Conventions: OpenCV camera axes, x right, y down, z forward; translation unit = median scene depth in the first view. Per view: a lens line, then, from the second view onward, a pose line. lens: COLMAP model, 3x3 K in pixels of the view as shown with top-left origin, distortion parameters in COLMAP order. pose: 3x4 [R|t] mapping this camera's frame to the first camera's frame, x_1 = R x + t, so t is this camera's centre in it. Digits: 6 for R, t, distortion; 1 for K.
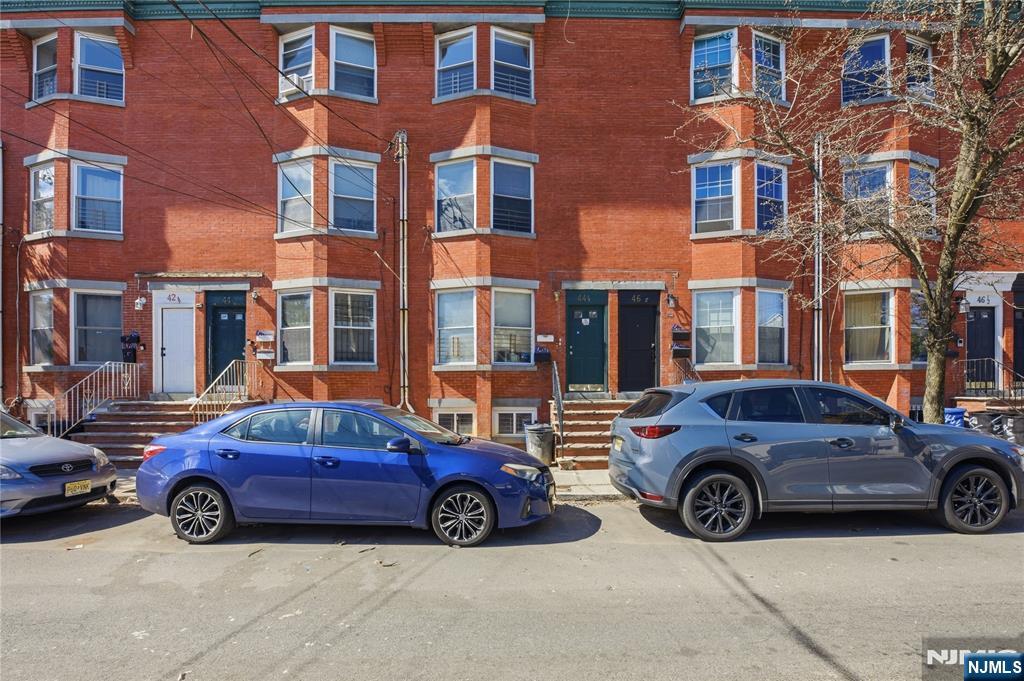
lens RADIAL K [[413.4, 0, 505.9], [0, 413.4, 387.1], [0, 0, 1]] dist [-0.015626, -0.000213]
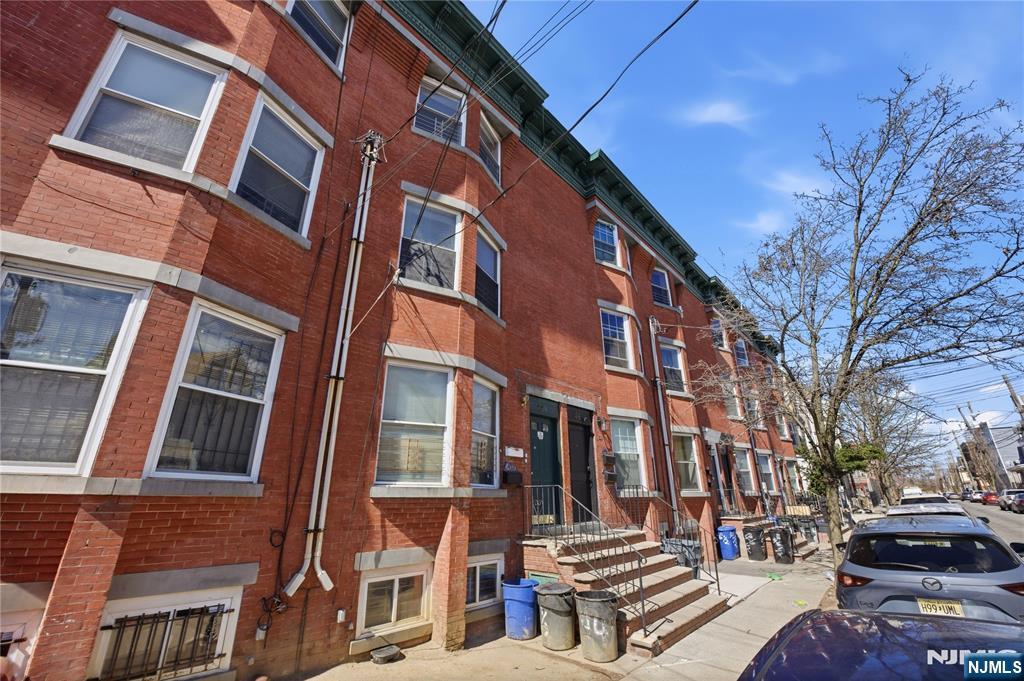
lens RADIAL K [[413.4, 0, 512.9], [0, 413.4, 341.0], [0, 0, 1]] dist [-0.015626, -0.000213]
pose [[0.673256, 0.263774, 0.690761, -0.487479], [0.007170, 0.931833, -0.362818, -0.032388], [-0.739375, 0.249222, 0.625470, 0.471020]]
